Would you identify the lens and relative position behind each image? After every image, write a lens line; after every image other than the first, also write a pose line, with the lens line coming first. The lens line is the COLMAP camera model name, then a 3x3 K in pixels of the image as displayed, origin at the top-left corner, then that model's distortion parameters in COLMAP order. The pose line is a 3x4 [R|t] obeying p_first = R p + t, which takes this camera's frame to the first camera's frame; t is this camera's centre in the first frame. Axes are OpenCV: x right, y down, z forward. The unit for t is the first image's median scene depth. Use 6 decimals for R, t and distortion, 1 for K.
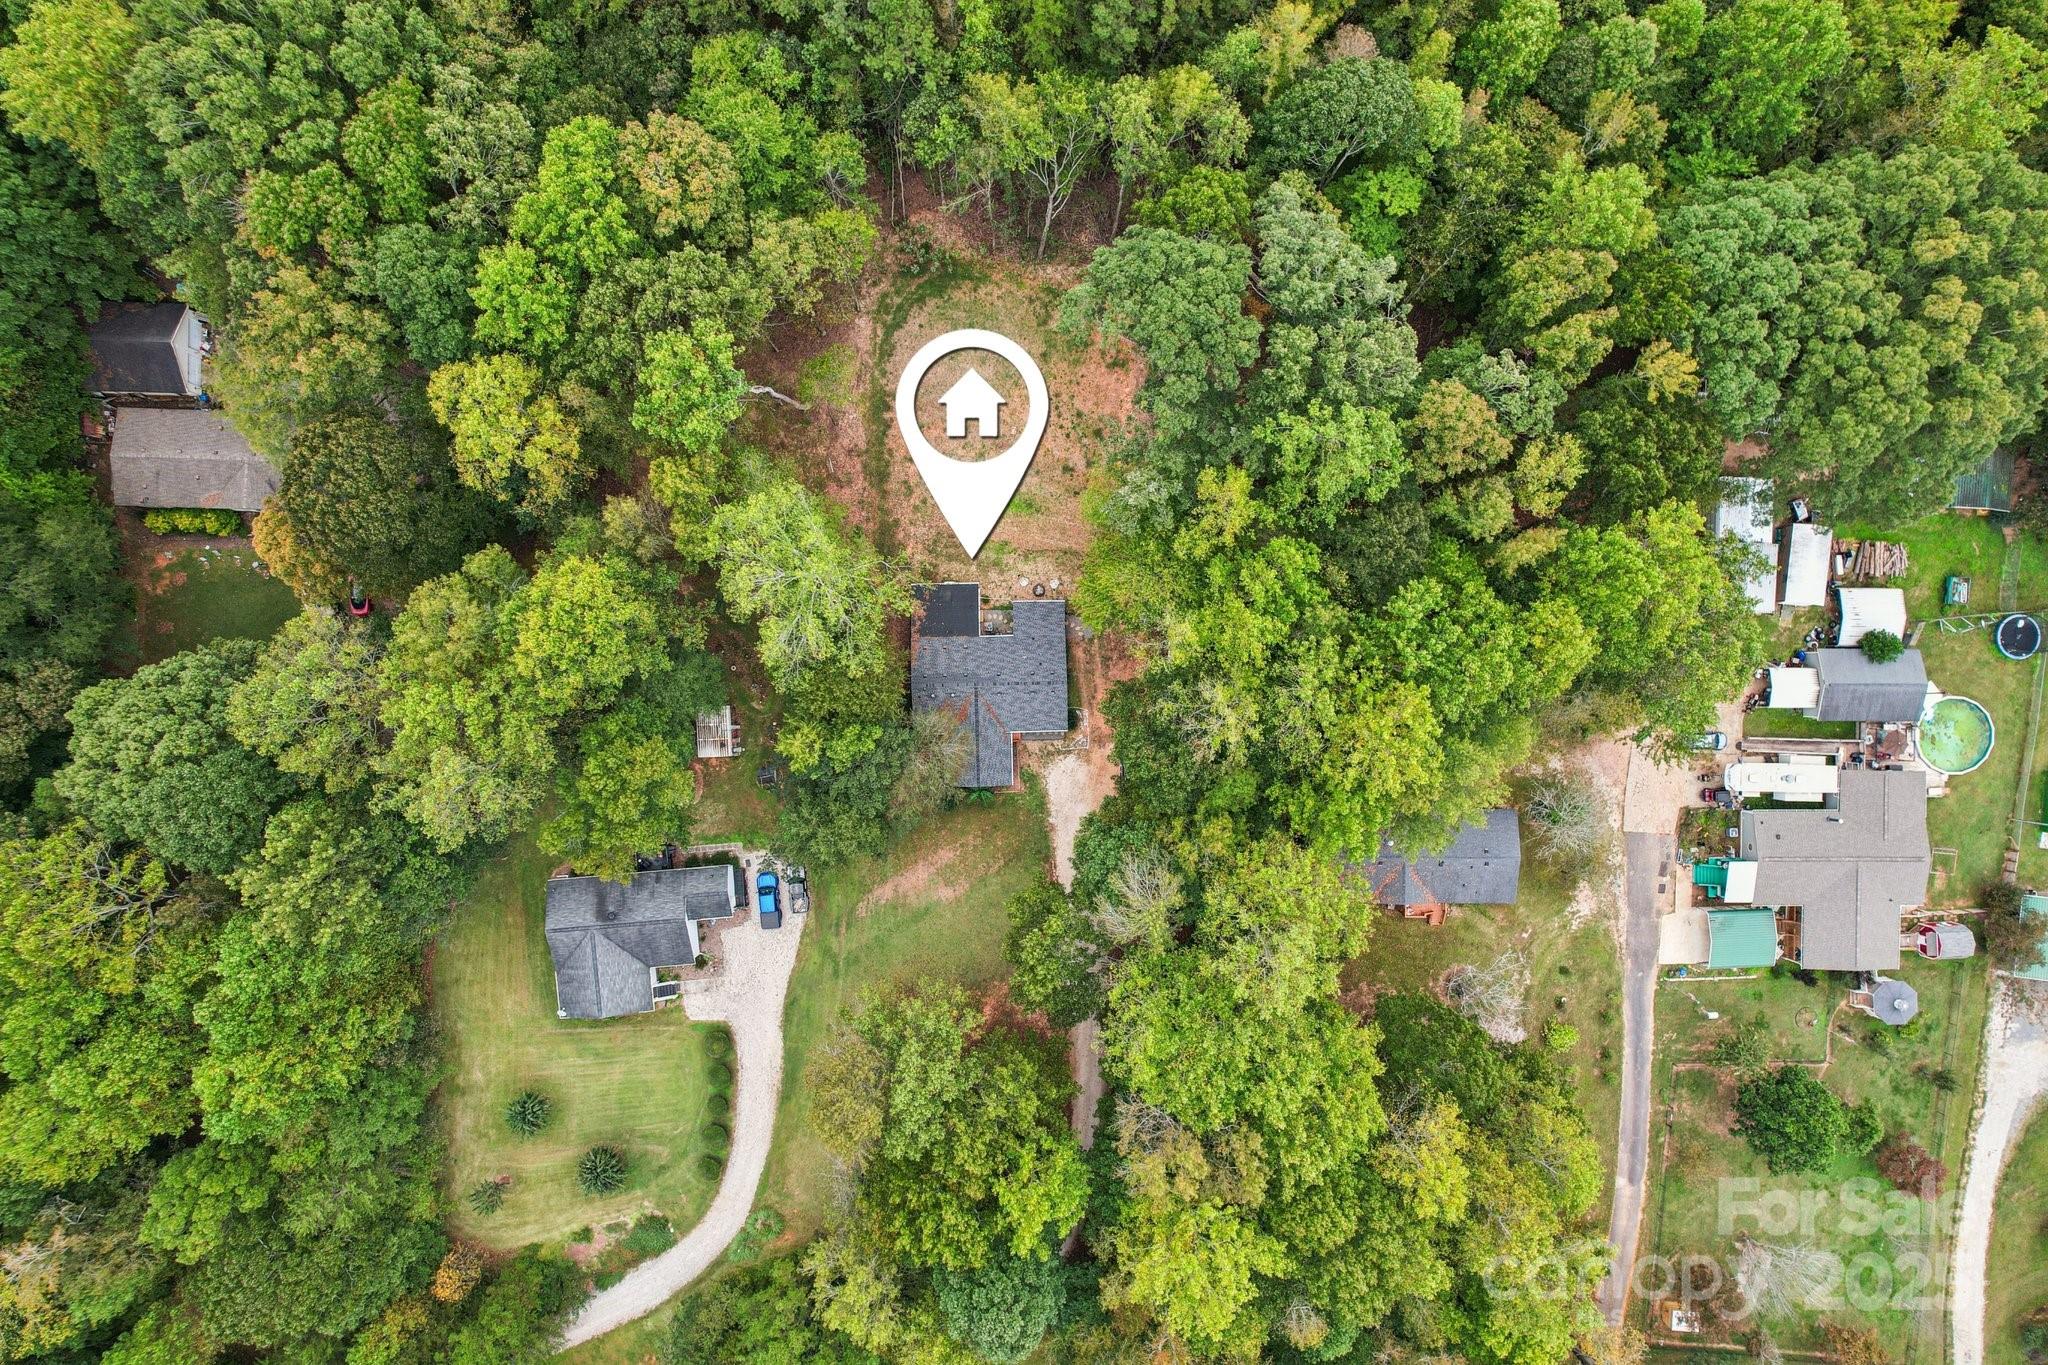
lens RADIAL K [[1278.9, 0, 1024.0], [0, 1278.9, 682.5], [0, 0, 1]] dist [-0.044591, -0.000692]
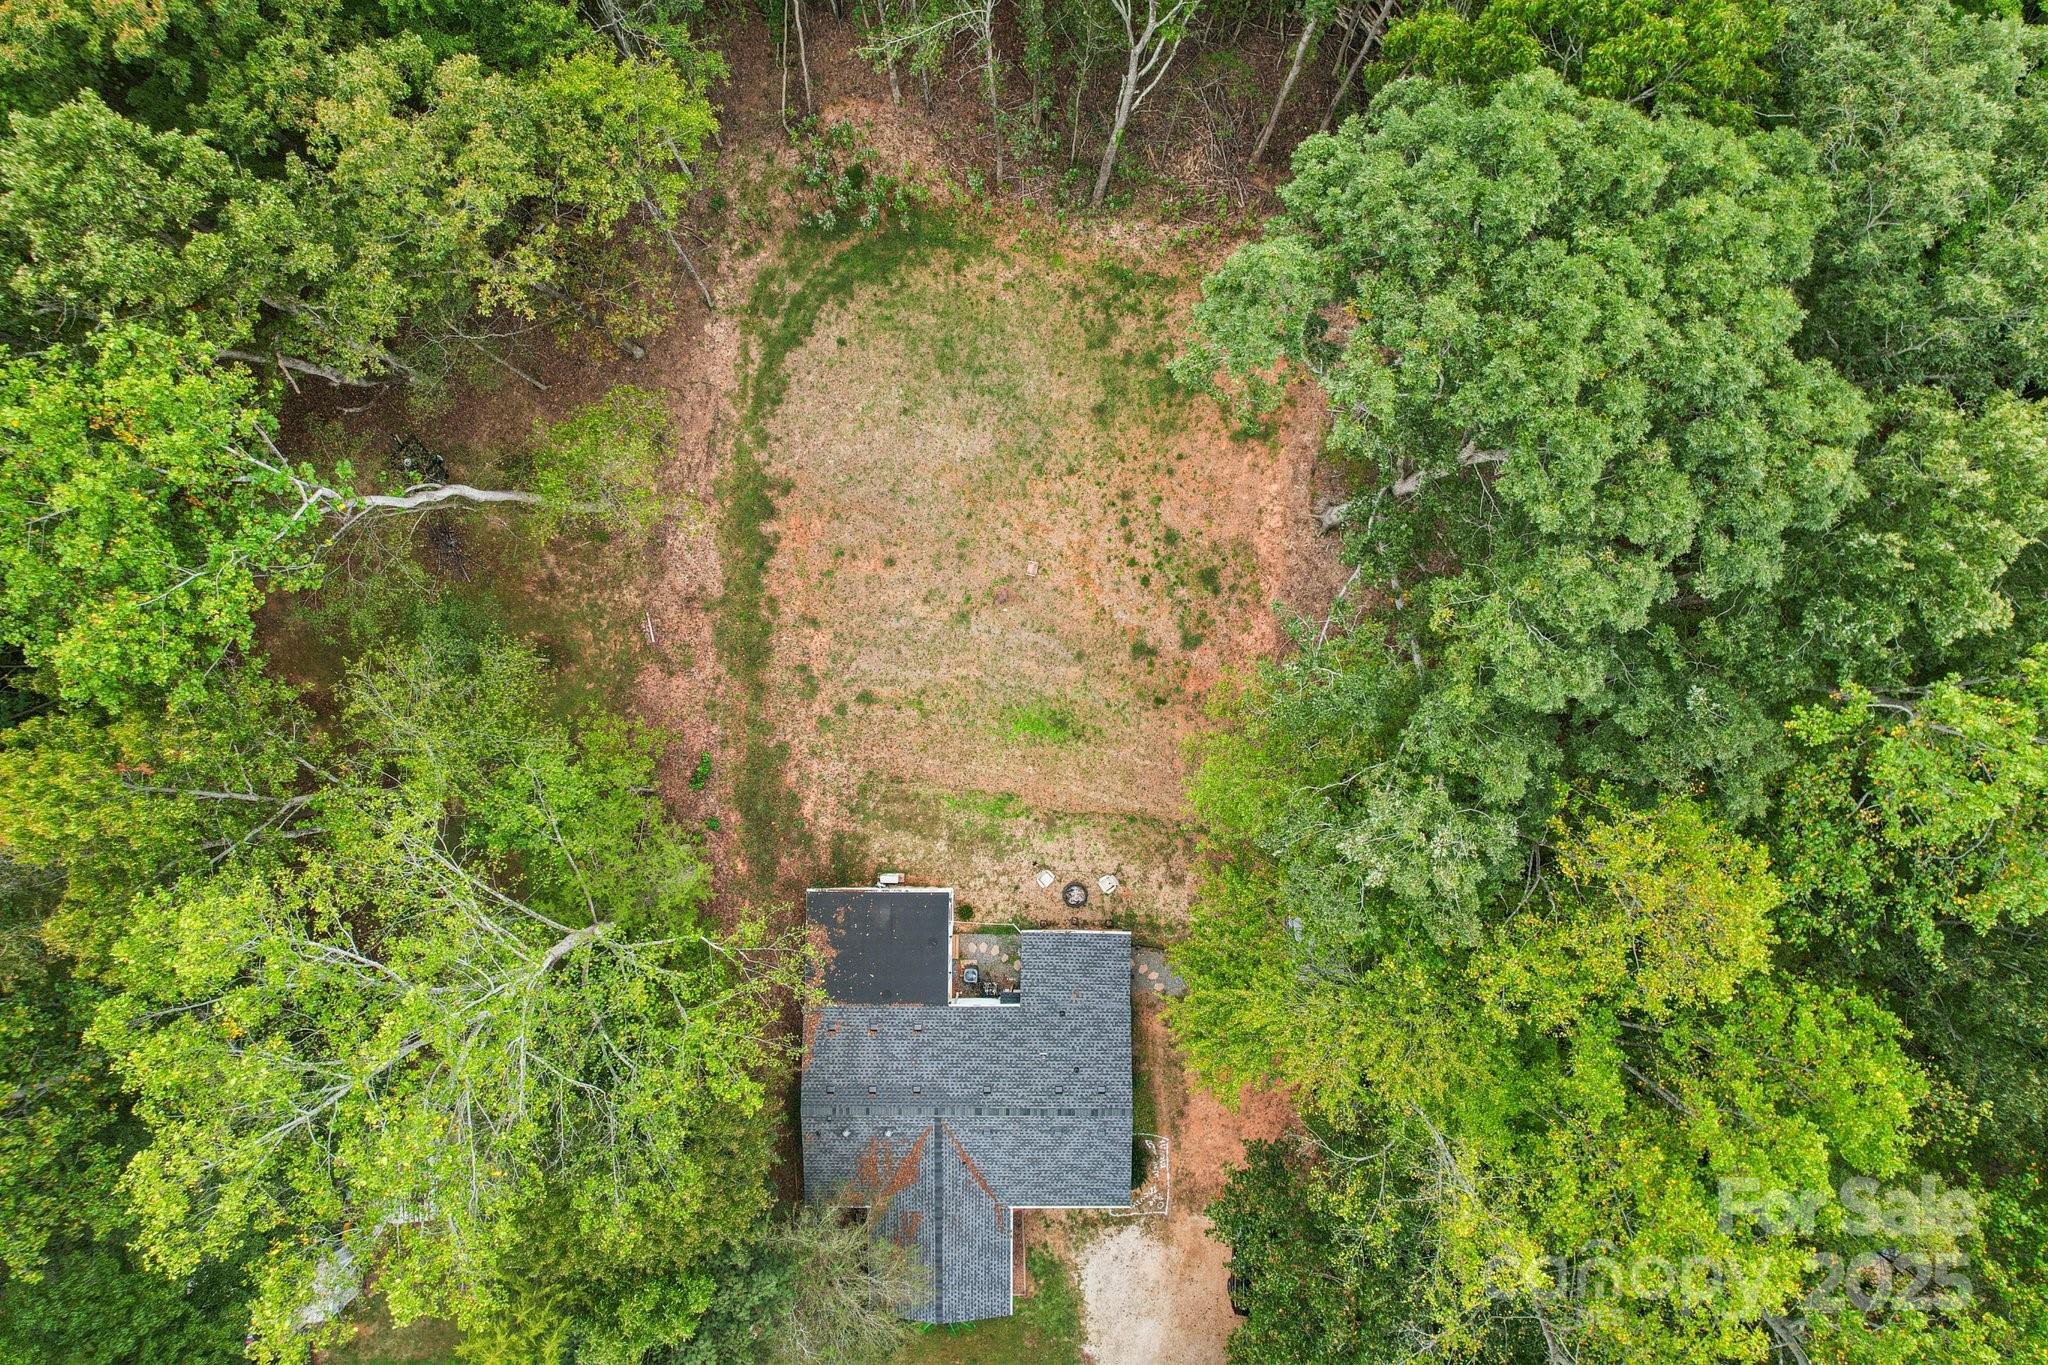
lens RADIAL K [[1278.9, 0, 1024.0], [0, 1278.9, 682.5], [0, 0, 1]] dist [-0.044591, -0.000692]
pose [[0.999707, 0.024189, 0.000249, -0.010051], [-0.024189, 0.999705, 0.002186, -0.156001], [-0.000196, -0.002191, 0.999998, 0.526022]]
